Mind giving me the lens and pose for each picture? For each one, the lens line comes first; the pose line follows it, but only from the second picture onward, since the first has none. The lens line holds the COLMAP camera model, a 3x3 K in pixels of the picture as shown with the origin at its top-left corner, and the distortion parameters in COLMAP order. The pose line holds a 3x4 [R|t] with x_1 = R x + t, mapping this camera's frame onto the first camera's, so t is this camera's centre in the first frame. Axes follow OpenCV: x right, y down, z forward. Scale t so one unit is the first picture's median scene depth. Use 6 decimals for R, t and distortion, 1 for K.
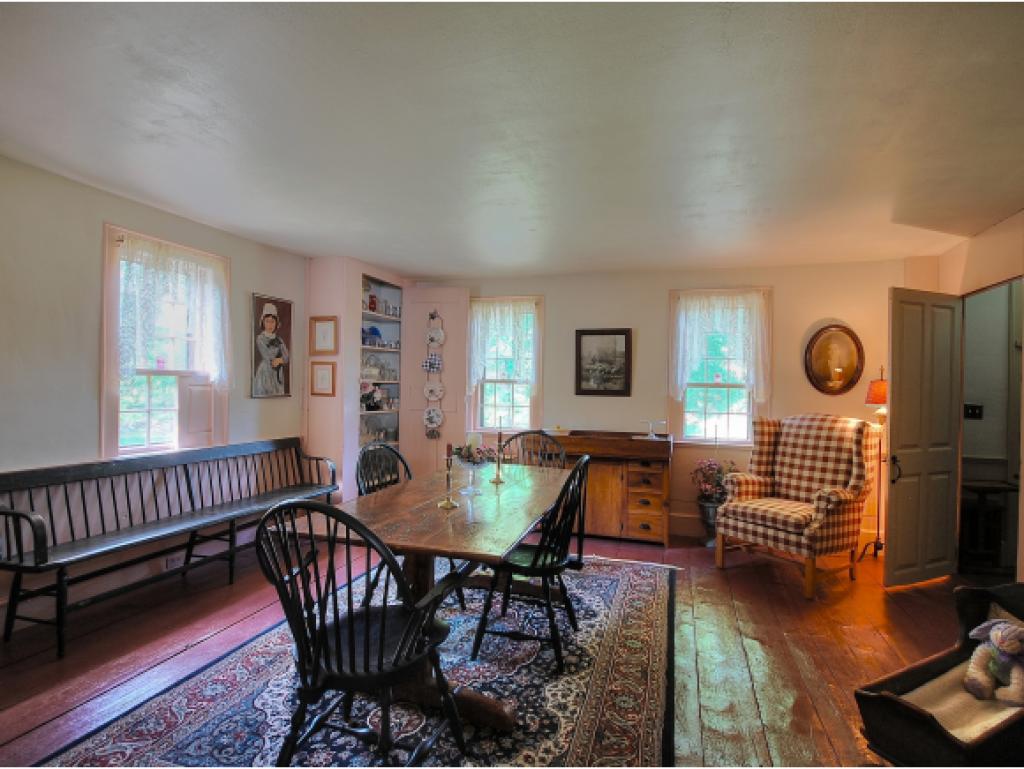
lens RADIAL K [[507.5, 0, 517.9], [0, 507.5, 389.7], [0, 0, 1]] dist [0.003235, -0.008659]
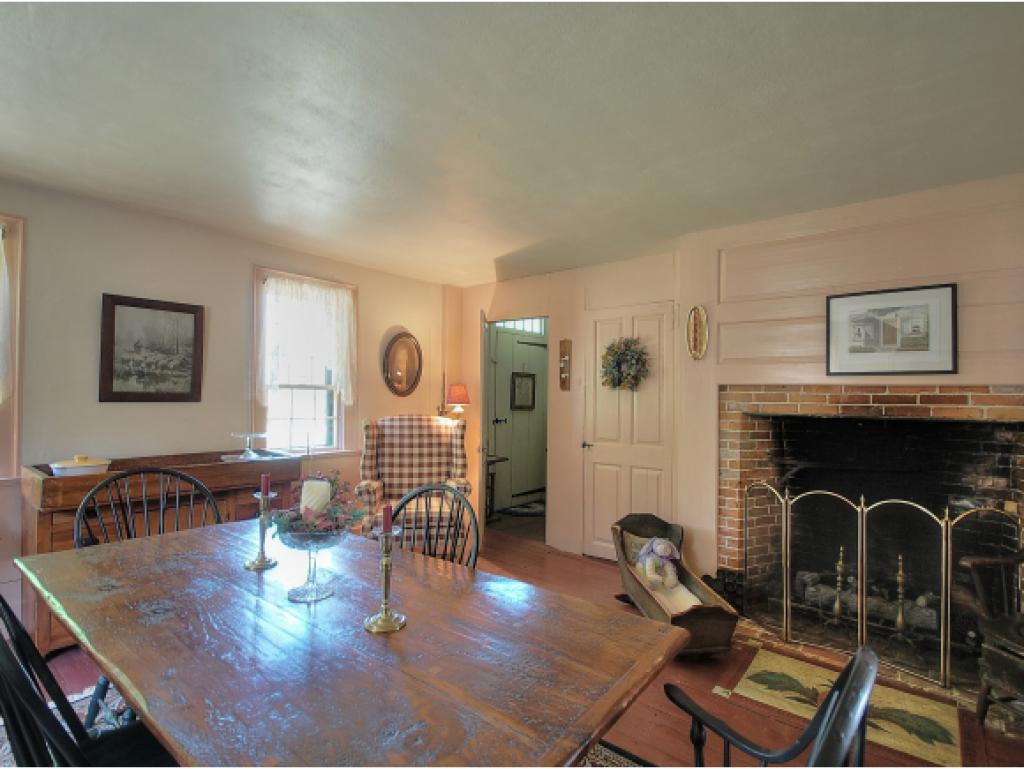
lens RADIAL K [[507.5, 0, 517.9], [0, 507.5, 389.7], [0, 0, 1]] dist [0.003235, -0.008659]
pose [[0.342996, -0.000994, 0.939336, -0.307318], [-0.003718, 0.999990, 0.002416, -0.007731], [-0.939329, -0.004321, 0.342989, 0.357651]]
